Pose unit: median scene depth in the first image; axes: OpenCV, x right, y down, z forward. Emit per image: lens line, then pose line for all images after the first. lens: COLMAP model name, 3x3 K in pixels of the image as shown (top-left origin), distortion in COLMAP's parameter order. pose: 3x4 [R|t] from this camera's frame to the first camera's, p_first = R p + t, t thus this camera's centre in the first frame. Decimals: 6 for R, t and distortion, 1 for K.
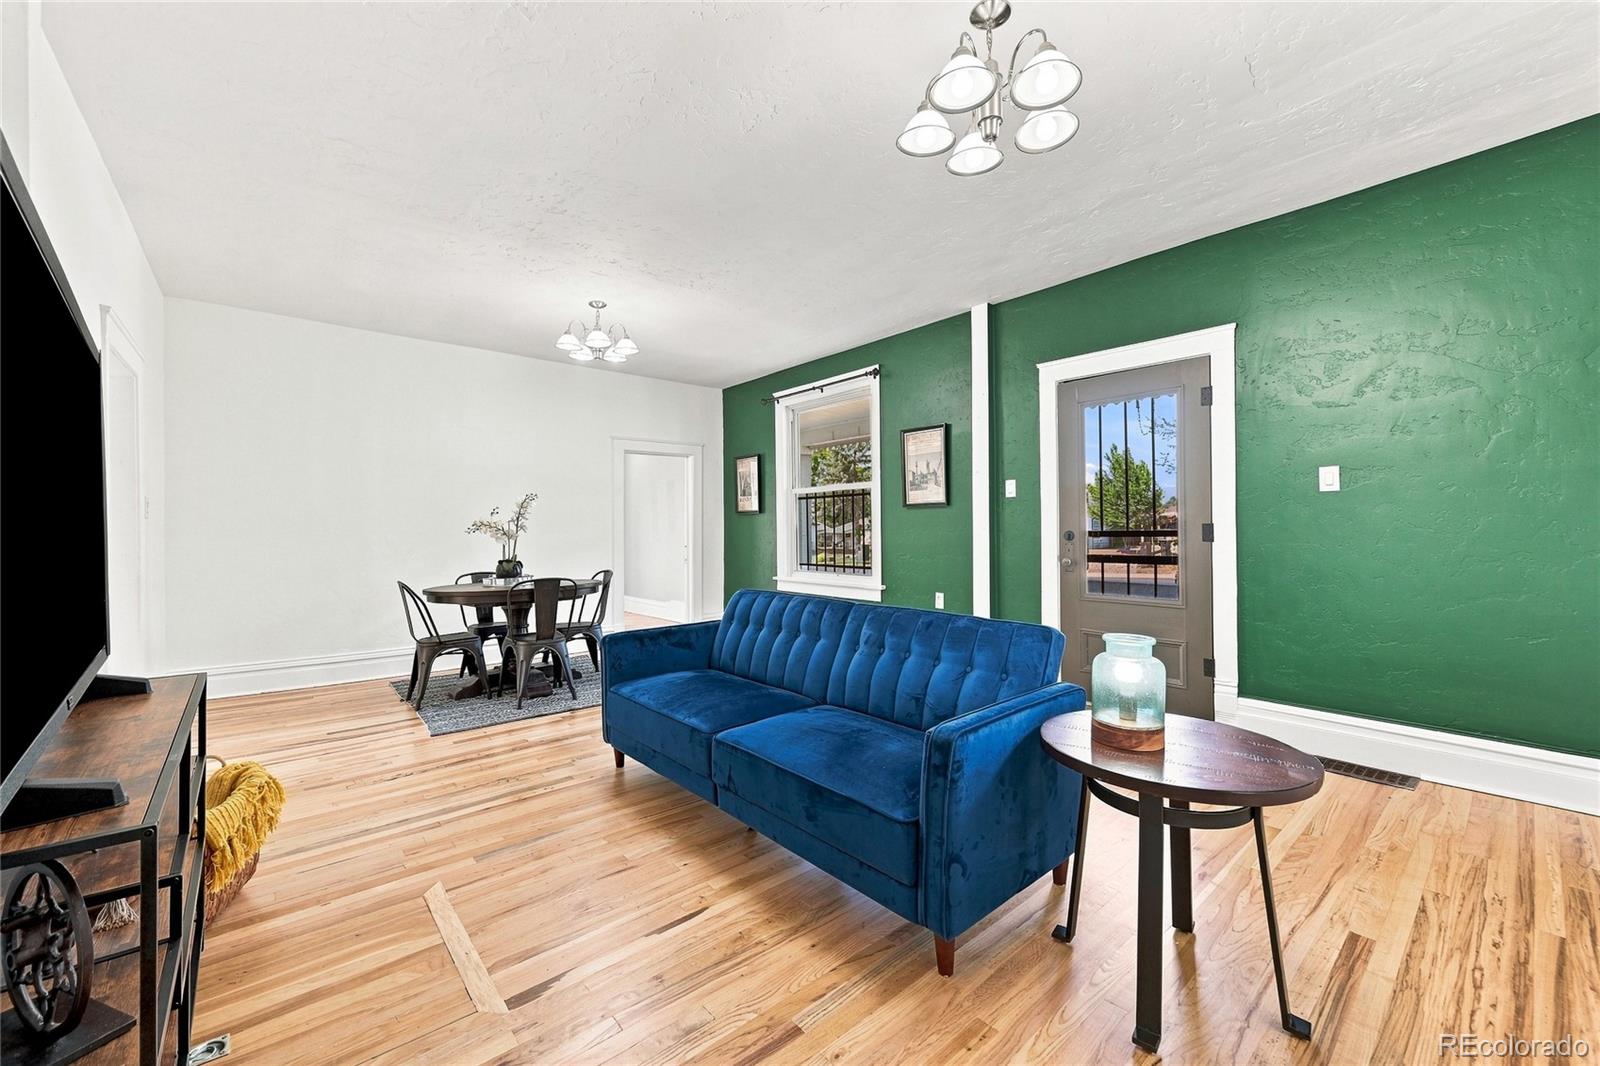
lens RADIAL K [[641.3, 0, 801.0], [0, 641.3, 529.6], [0, 0, 1]] dist [-0.001430, 0.000680]
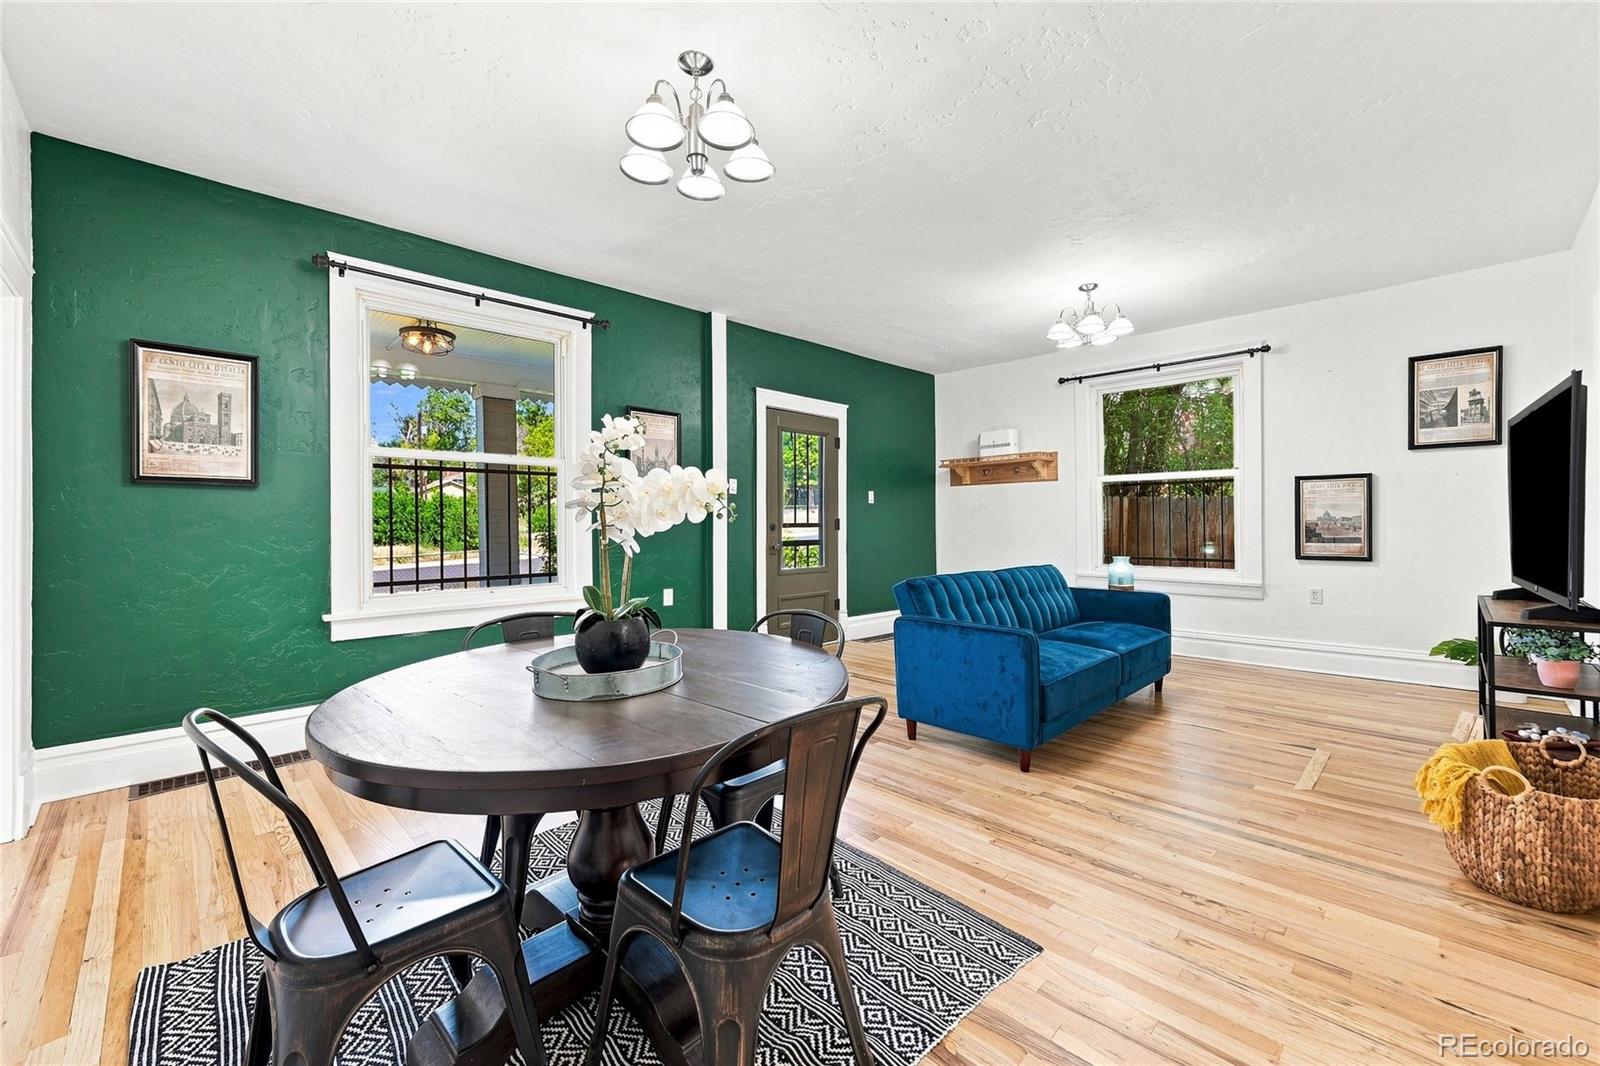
lens RADIAL K [[641.3, 0, 800.1], [0, 641.3, 525.9], [0, 0, 1]] dist [-0.001430, 0.000680]
pose [[-0.071434, -0.000399, 0.997445, -1.059645], [0.004407, 0.999990, 0.000715, 0.008236], [-0.997436, 0.004447, -0.071432, 1.238727]]
